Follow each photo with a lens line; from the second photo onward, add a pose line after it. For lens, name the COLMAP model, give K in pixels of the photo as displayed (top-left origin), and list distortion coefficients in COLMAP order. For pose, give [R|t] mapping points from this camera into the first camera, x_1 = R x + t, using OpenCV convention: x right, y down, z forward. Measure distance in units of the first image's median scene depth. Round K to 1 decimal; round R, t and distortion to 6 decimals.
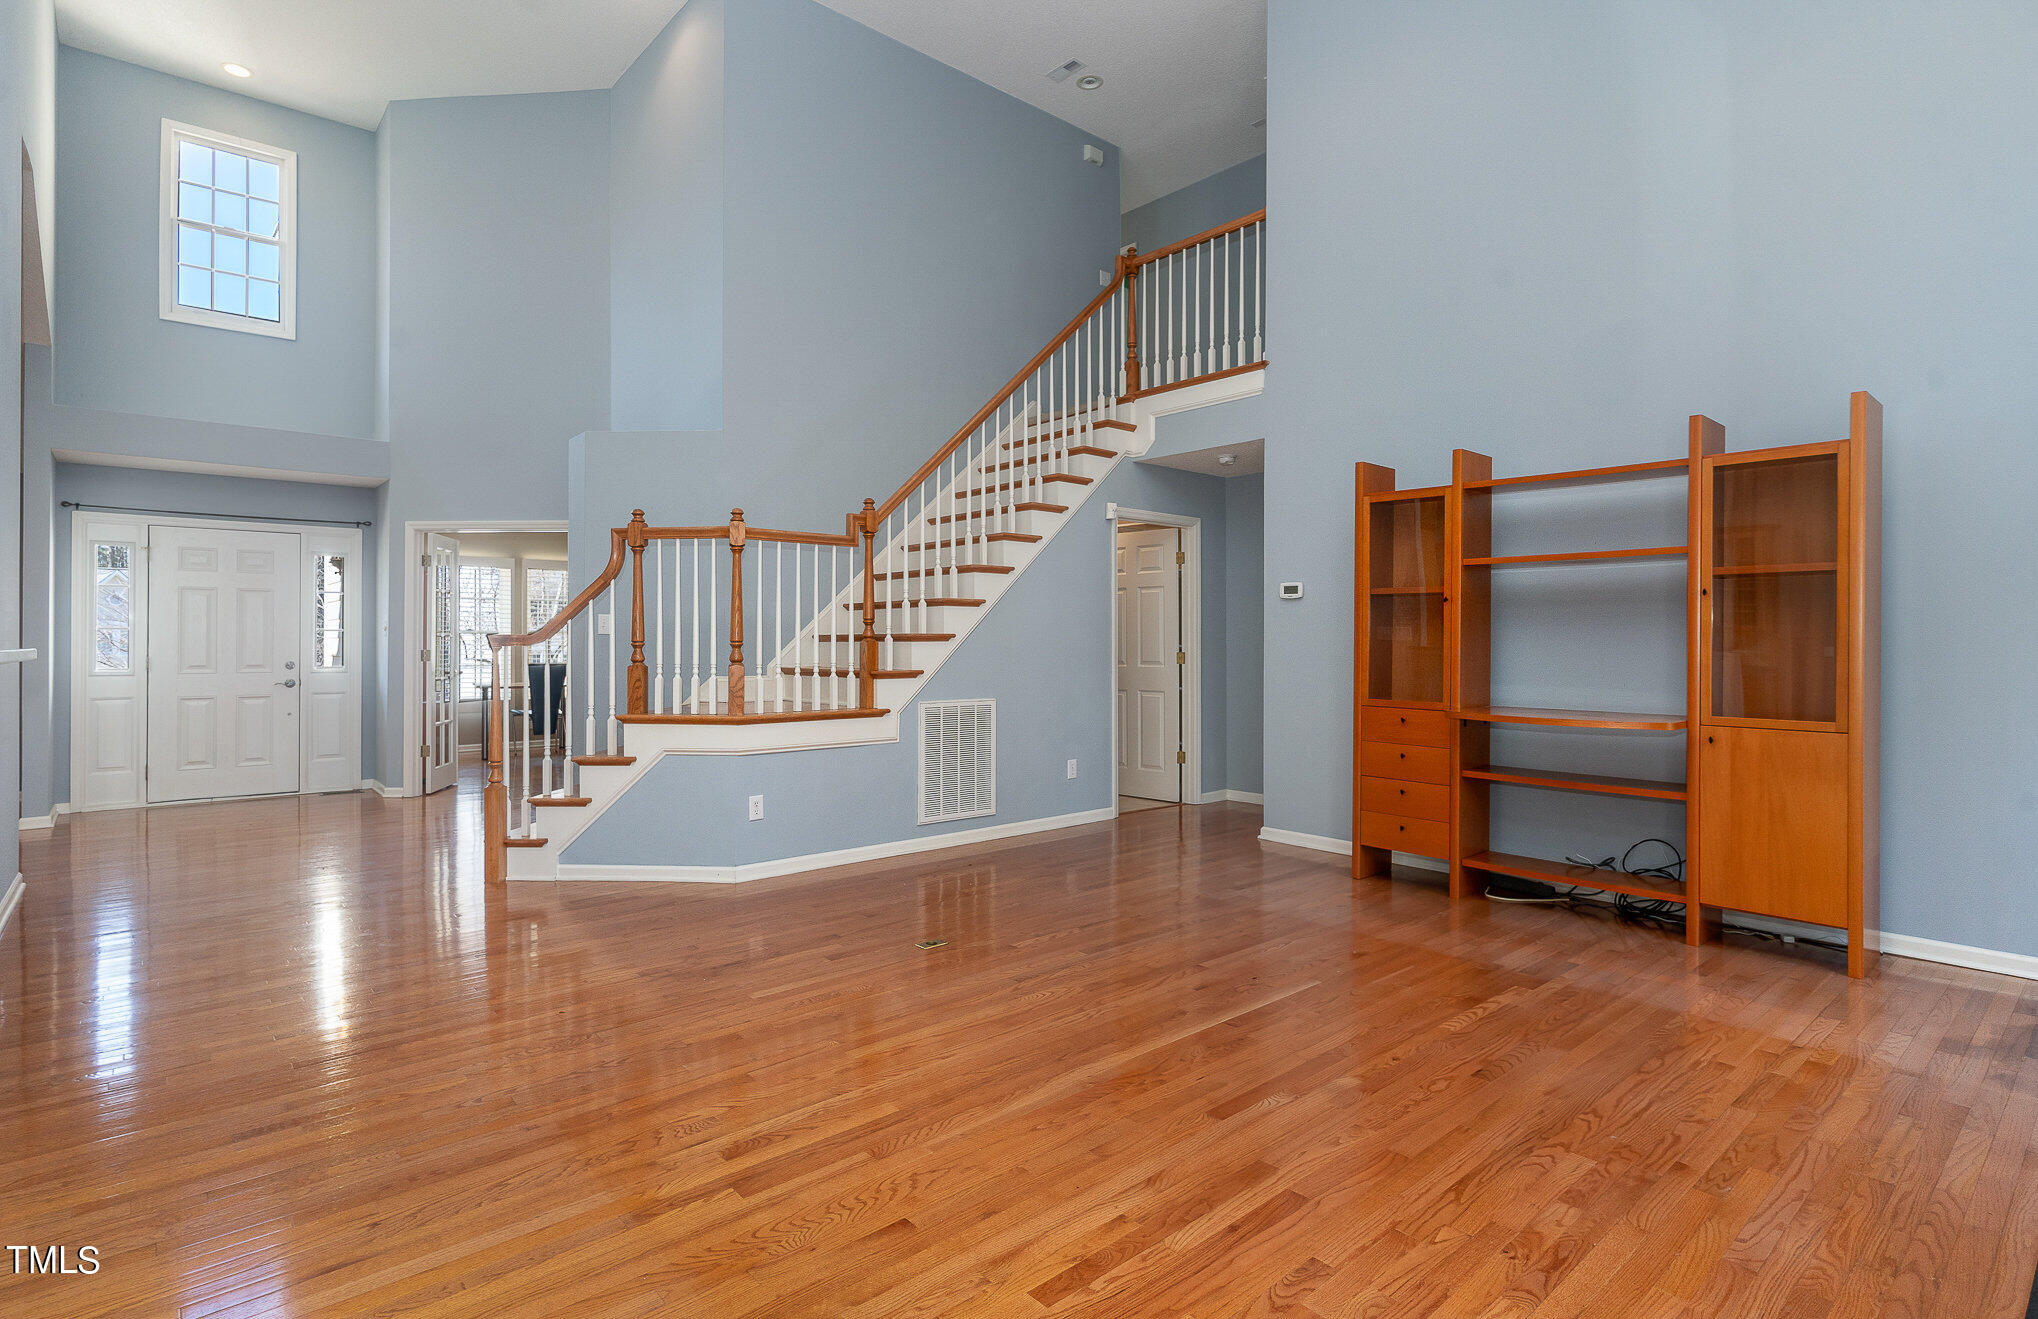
lens RADIAL K [[983.5, 0, 1010.5], [0, 983.5, 638.1], [0, 0, 1]] dist [0.005718, -0.000501]
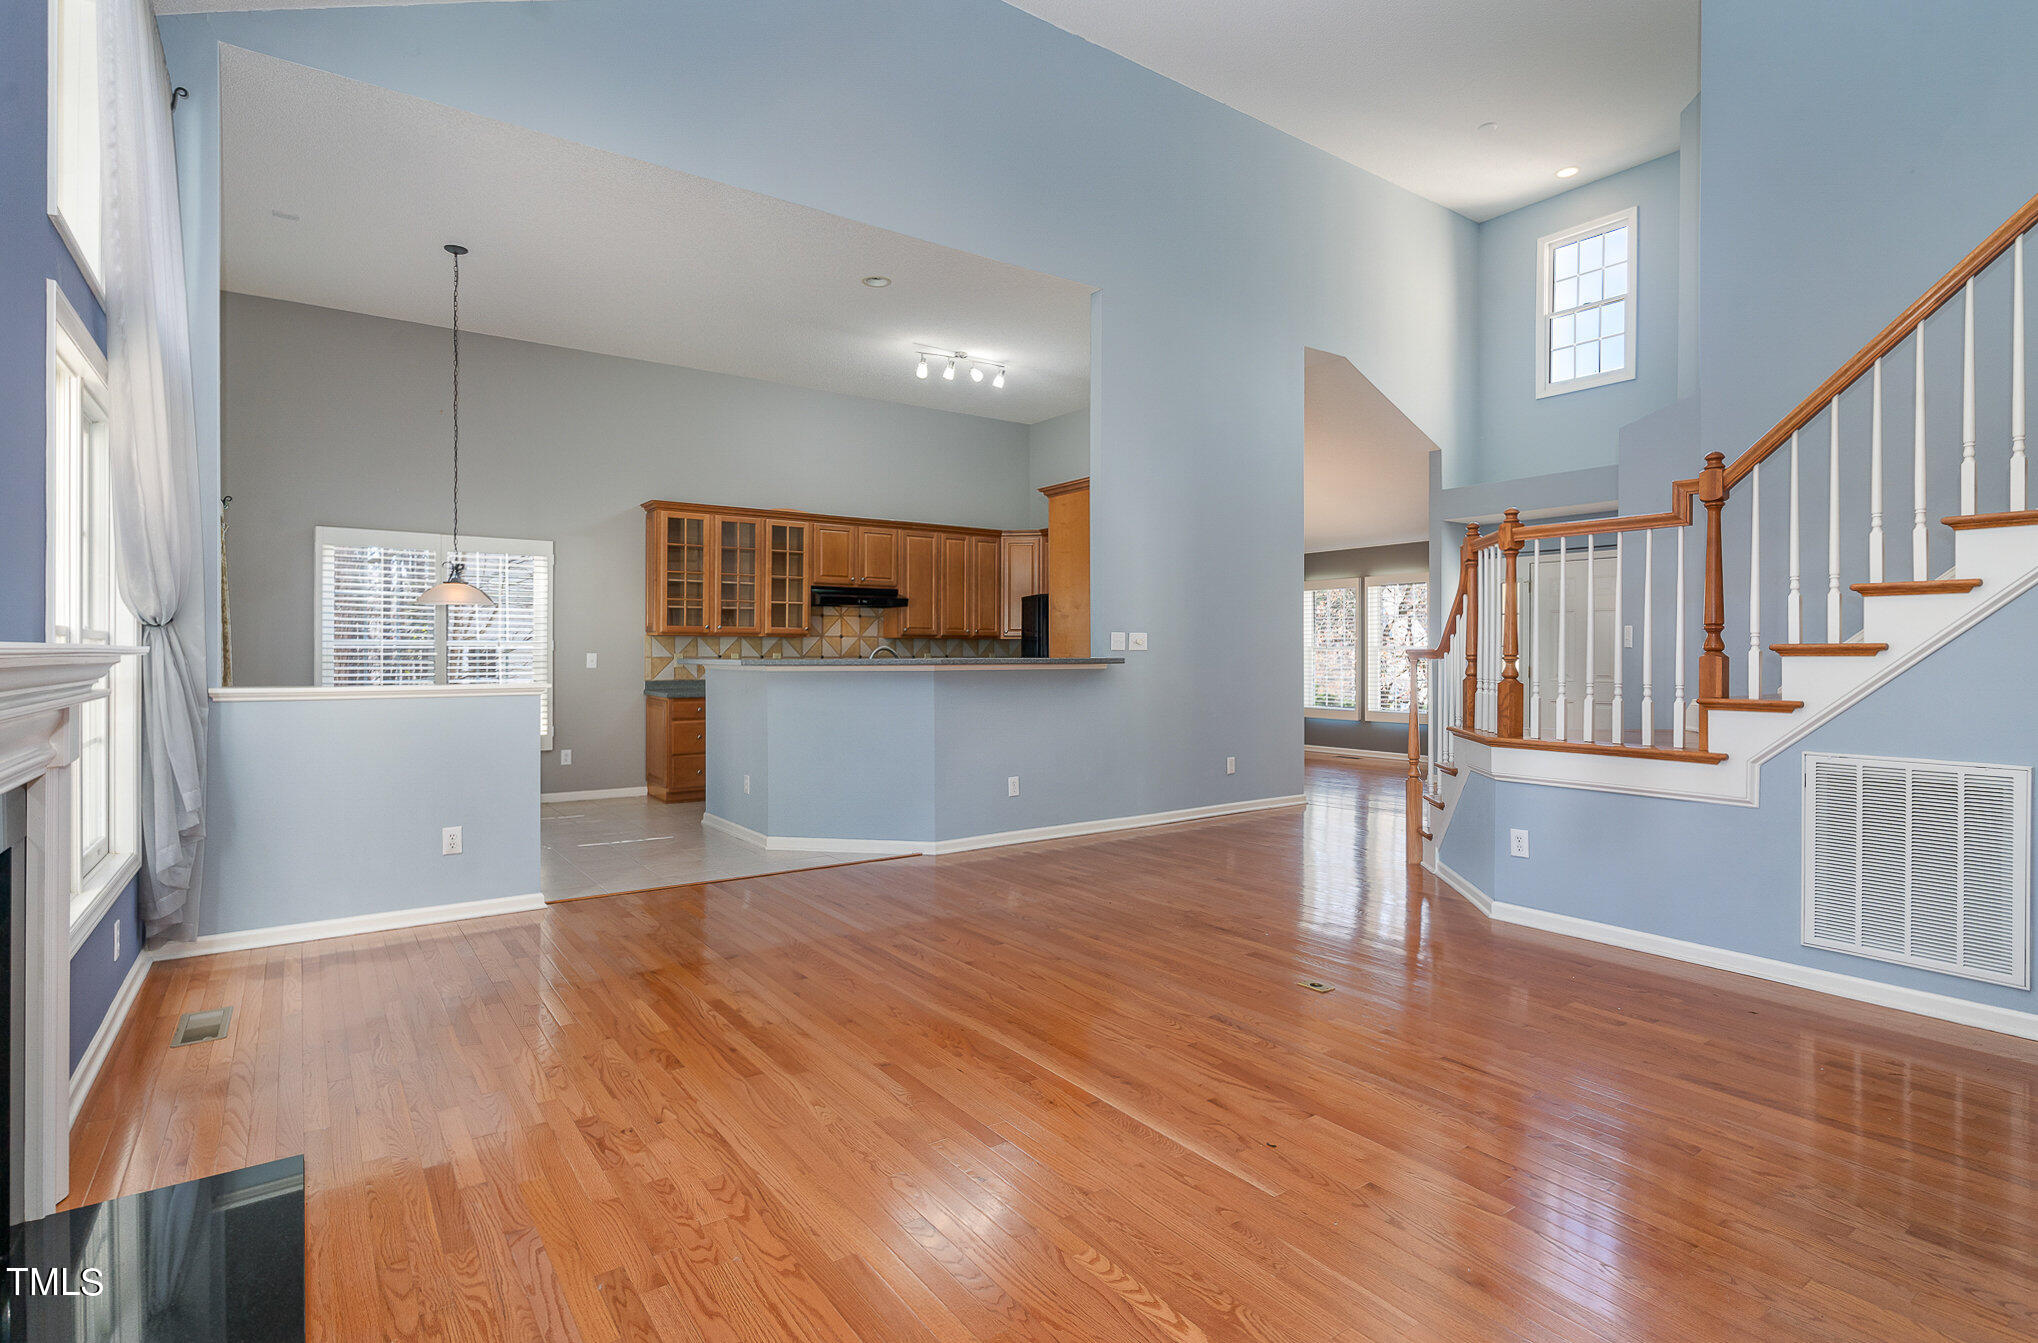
lens RADIAL K [[989.1, 0, 1009.2], [0, 989.1, 673.5], [0, 0, 1]] dist [-0.001645, -0.000171]
pose [[-0.083294, 0.021098, -0.996302, 0.969167], [0.002780, 0.999777, 0.020939, -0.001113], [0.996521, -0.001025, -0.083334, 0.893665]]
